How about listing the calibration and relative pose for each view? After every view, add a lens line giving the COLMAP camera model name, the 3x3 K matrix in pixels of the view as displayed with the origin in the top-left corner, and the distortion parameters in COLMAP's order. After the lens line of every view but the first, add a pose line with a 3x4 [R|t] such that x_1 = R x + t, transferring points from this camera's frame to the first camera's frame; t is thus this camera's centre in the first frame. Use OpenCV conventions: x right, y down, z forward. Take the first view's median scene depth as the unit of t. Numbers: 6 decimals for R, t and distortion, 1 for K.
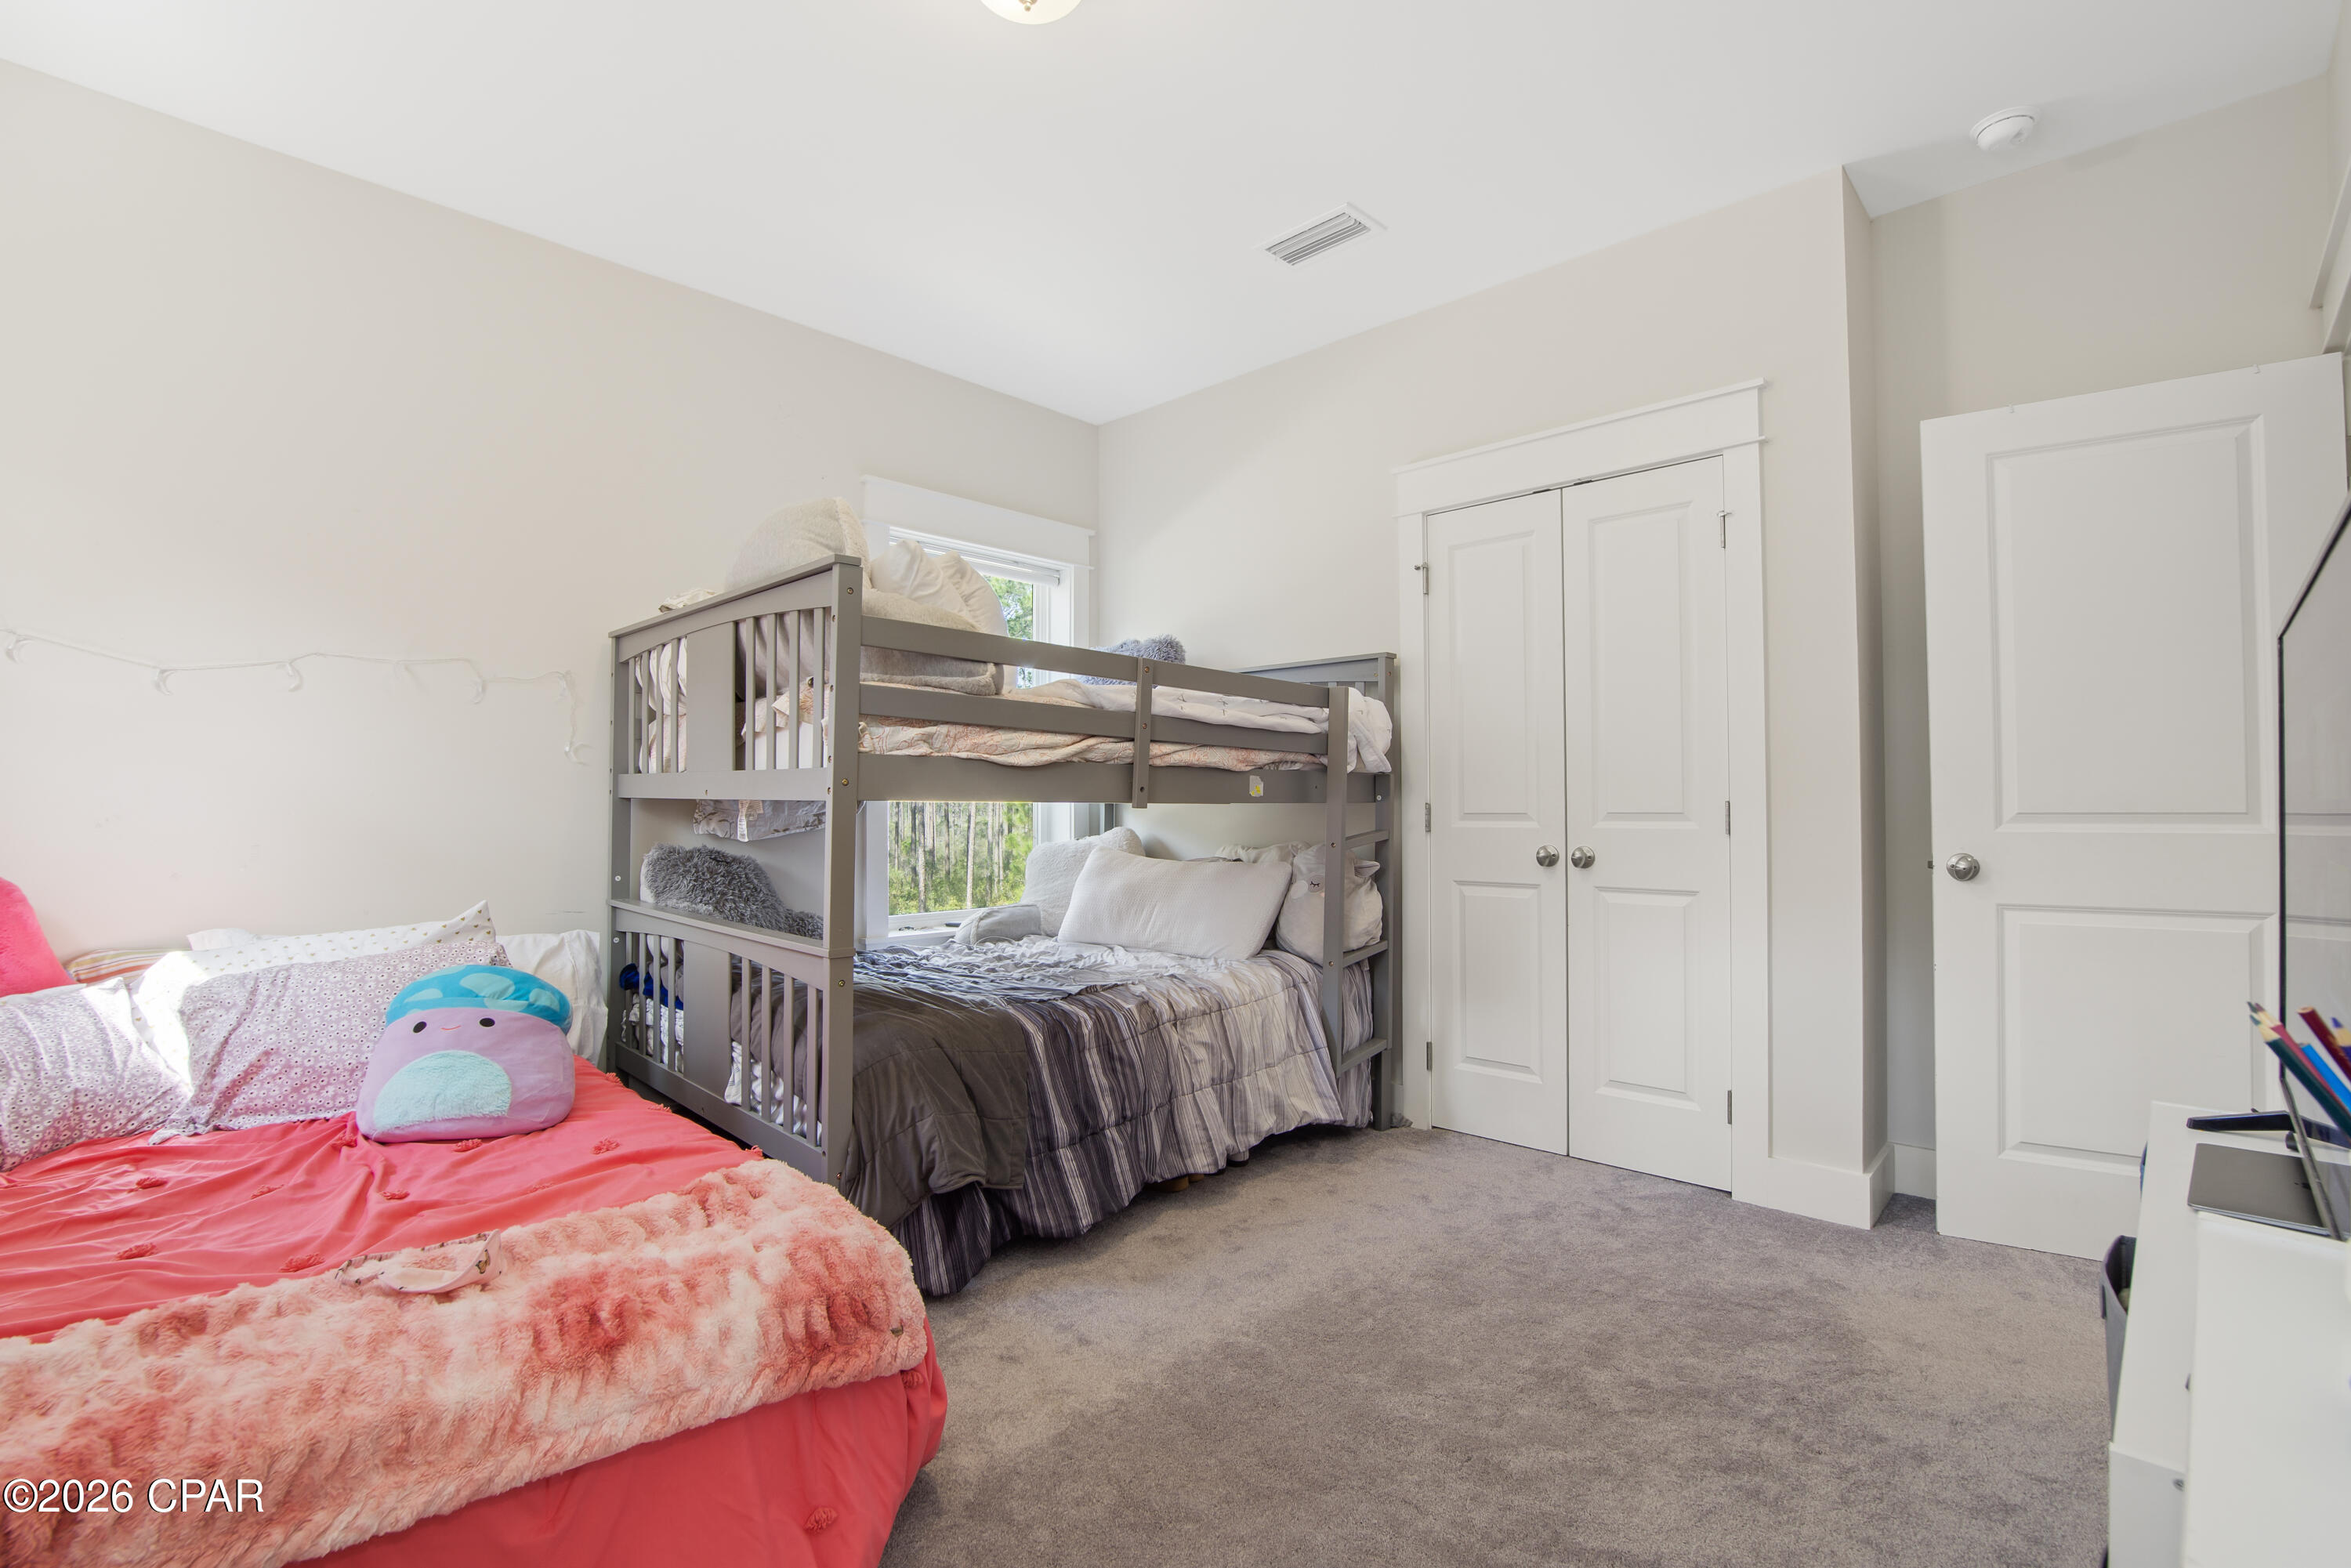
lens RADIAL K [[1028.7, 0, 1175.5], [0, 1028.7, 784.0], [0, 0, 1]] dist [-0.054747, 0.000046]
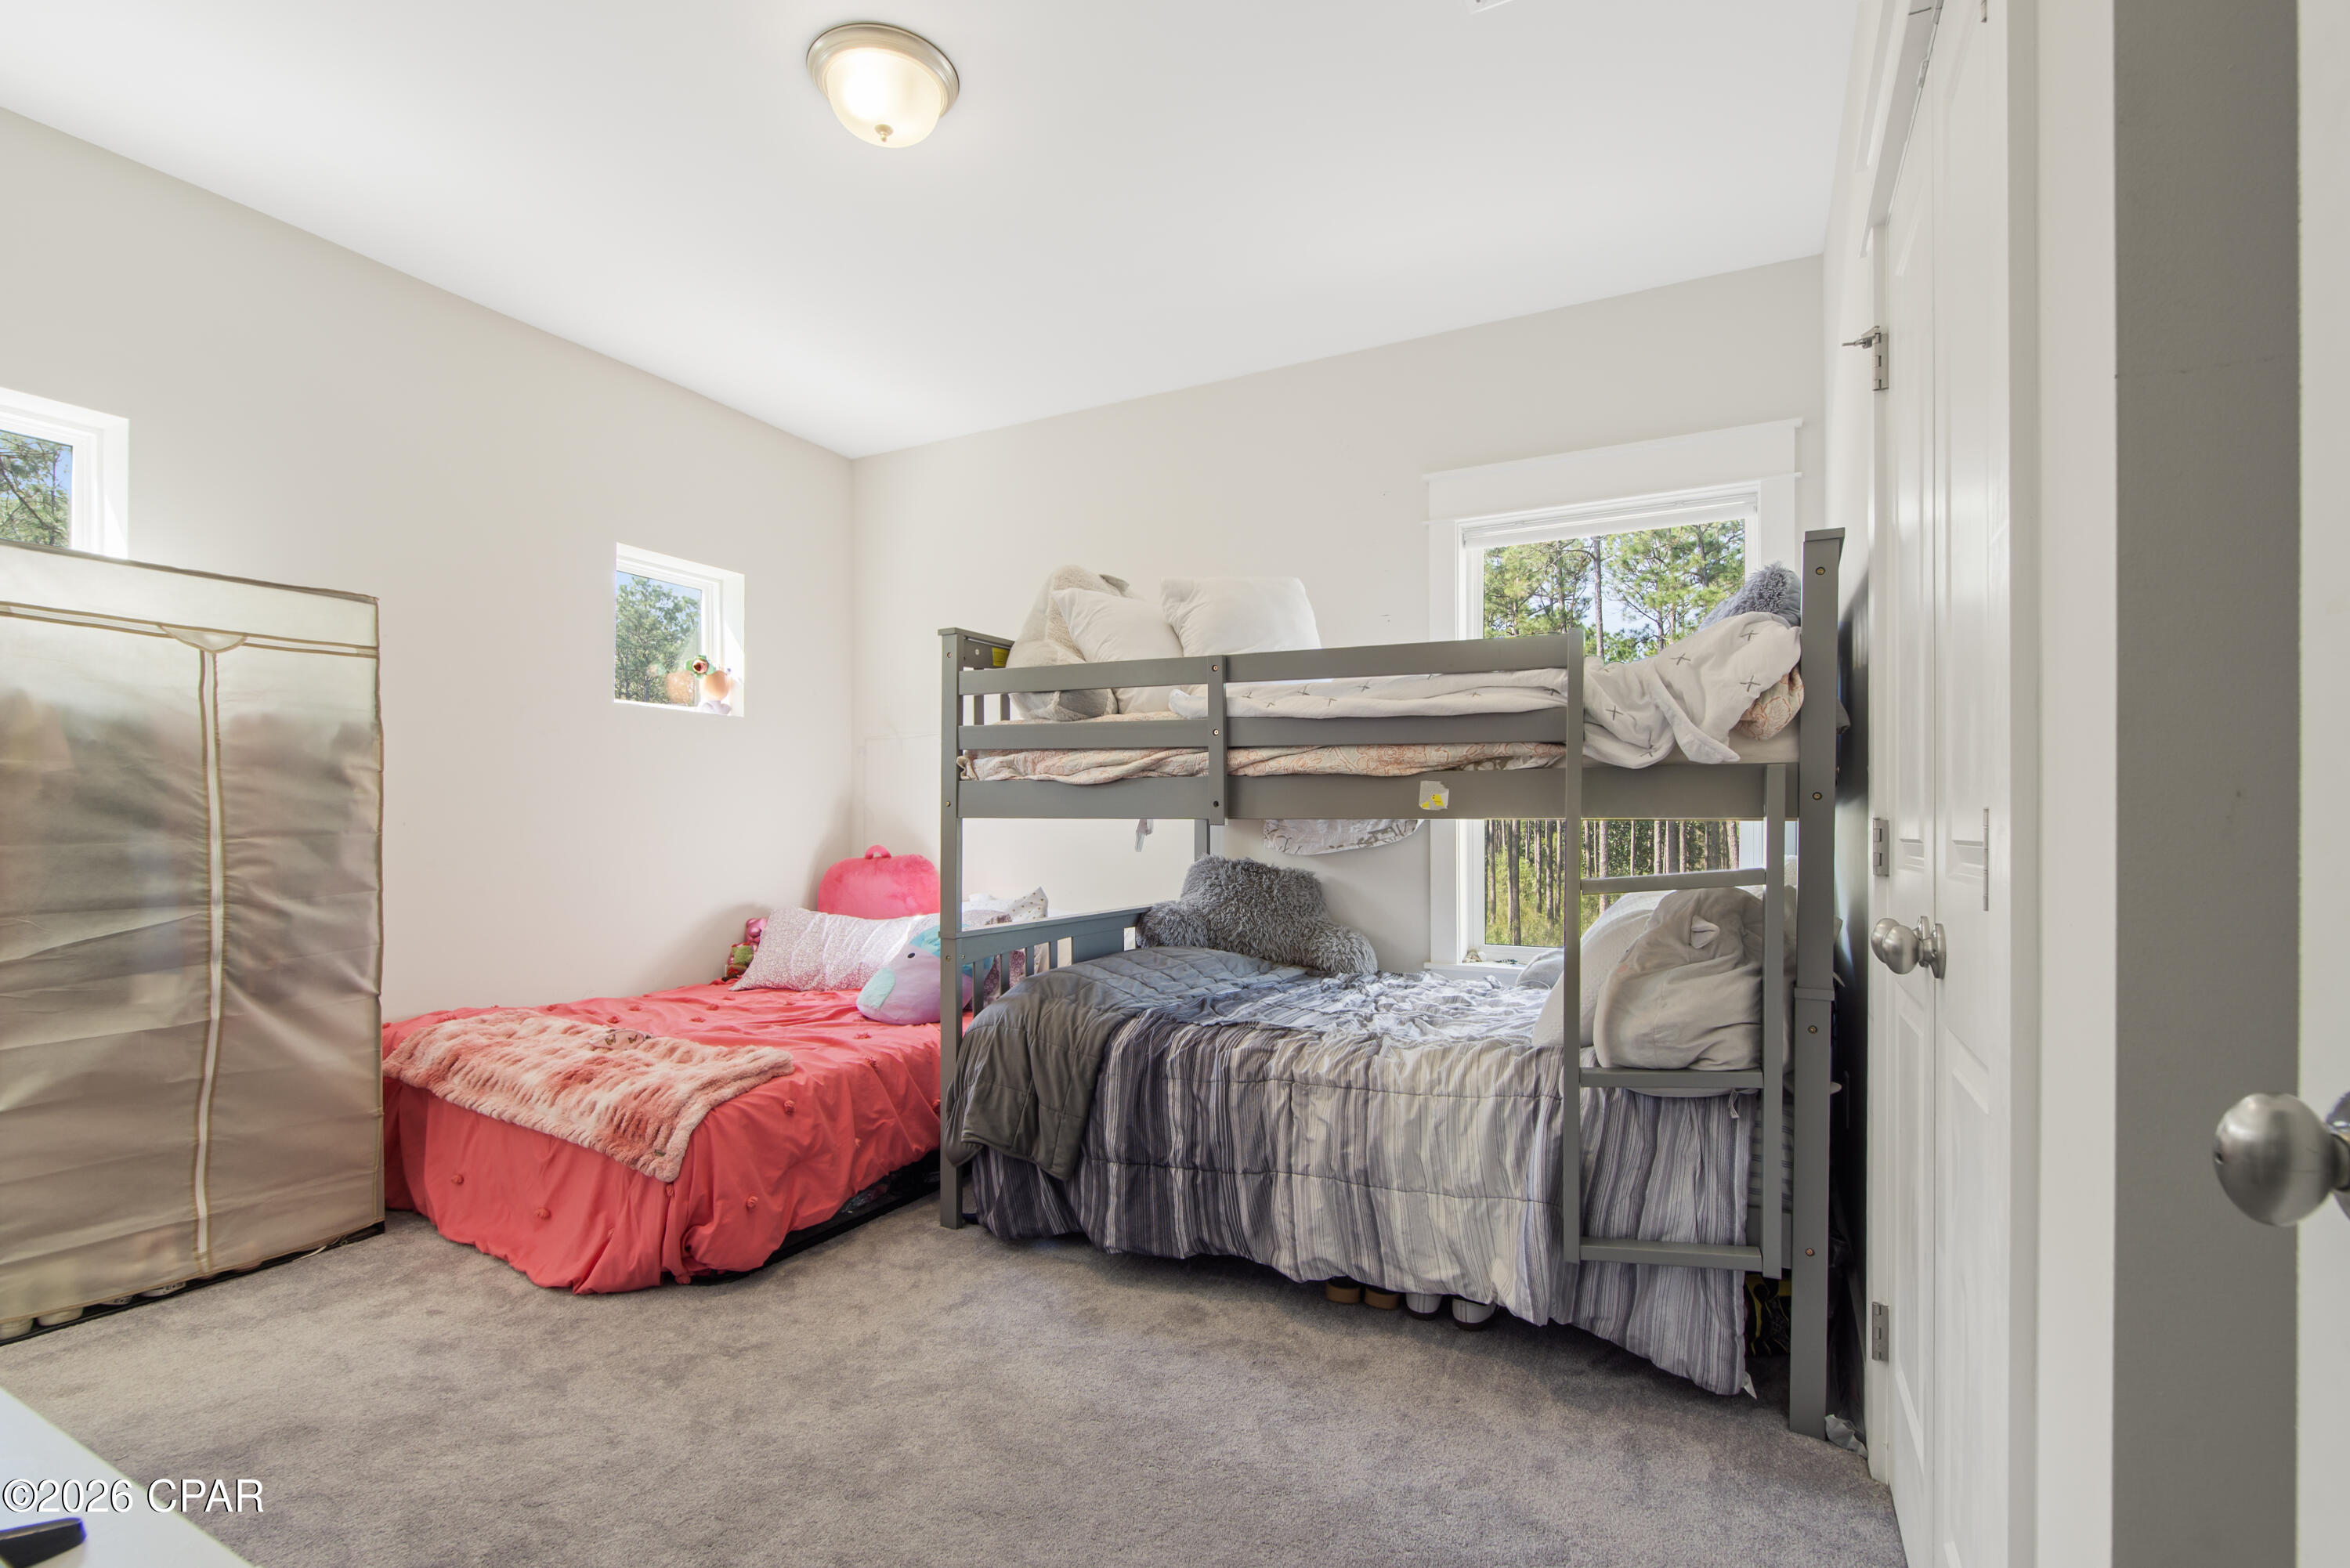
lens RADIAL K [[1067.9, 0, 1164.9], [0, 1067.9, 831.6], [0, 0, 1]] dist [-0.002075, 0.000213]
pose [[0.296159, 0.005994, -0.955120, 0.823632], [0.015409, 0.999820, 0.011052, 0.018080], [0.955014, -0.017990, 0.296013, 0.676872]]
